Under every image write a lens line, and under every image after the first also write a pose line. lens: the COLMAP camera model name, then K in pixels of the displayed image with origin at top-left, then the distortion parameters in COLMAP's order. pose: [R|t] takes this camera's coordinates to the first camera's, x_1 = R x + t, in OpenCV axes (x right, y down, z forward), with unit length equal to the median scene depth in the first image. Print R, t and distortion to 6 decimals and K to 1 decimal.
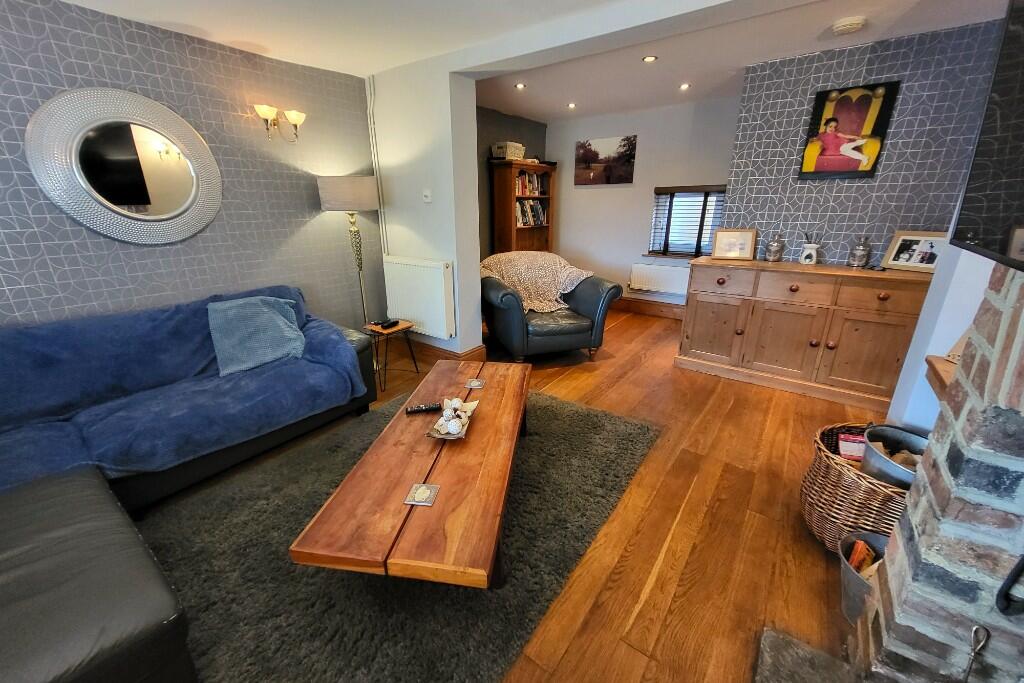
lens RADIAL K [[398.7, 0, 515.5], [0, 398.7, 335.2], [0, 0, 1]] dist [0.010051, -0.001248]
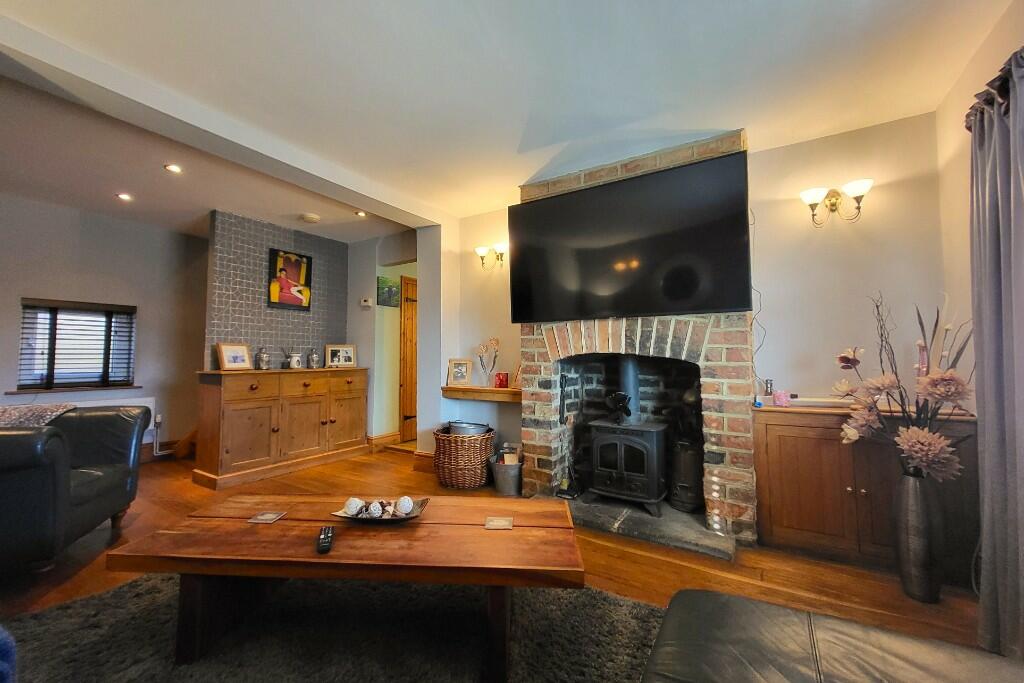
lens RADIAL K [[398.7, 0, 492.1], [0, 398.7, 341.5], [0, 0, 1]] dist [0.010051, -0.001248]
pose [[-0.036337, 0.041623, 0.998472, -0.653355], [0.319100, 0.947311, -0.027878, -0.018884], [-0.947024, 0.317600, -0.047704, 0.453533]]
